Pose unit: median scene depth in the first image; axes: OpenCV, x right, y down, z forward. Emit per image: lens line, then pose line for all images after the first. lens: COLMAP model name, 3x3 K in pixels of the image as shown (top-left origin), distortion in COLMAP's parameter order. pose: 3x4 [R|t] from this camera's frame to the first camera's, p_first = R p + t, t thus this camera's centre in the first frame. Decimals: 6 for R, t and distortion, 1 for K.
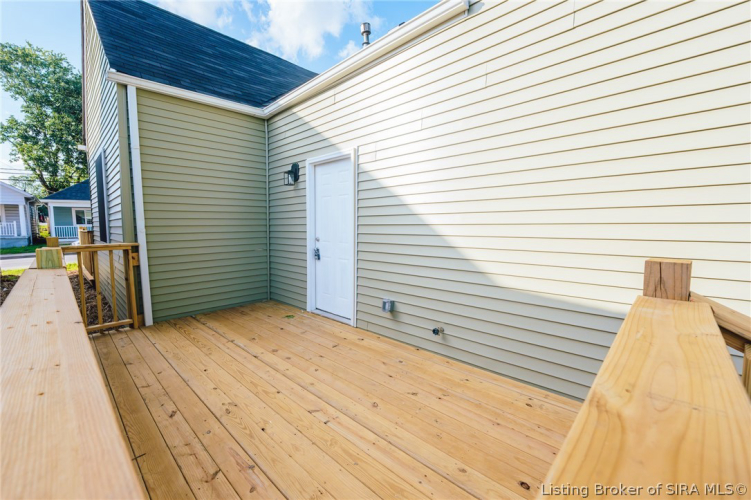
lens RADIAL K [[303.2, 0, 376.9], [0, 303.2, 249.1], [0, 0, 1]] dist [-0.007822, -0.000685]
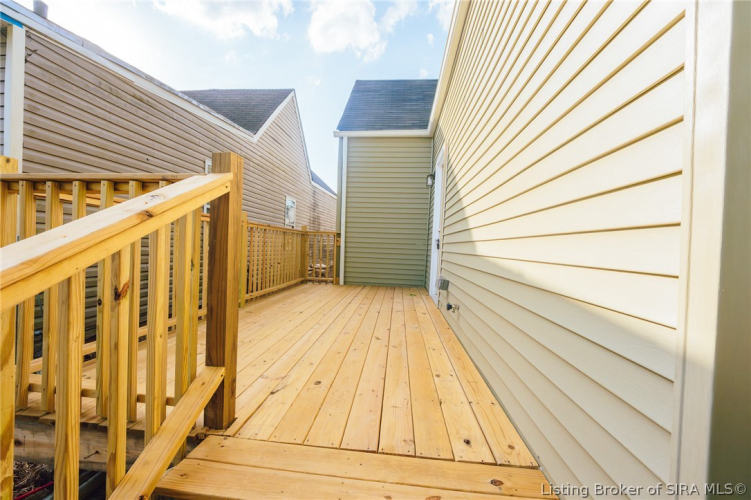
lens RADIAL K [[303.2, 0, 374.8], [0, 303.2, 249.3], [0, 0, 1]] dist [-0.007822, -0.000685]
pose [[0.619747, 0.038120, -0.783876, 0.584707], [-0.105795, 0.993761, -0.035316, 0.109309], [0.777638, 0.104817, 0.619913, 0.146838]]
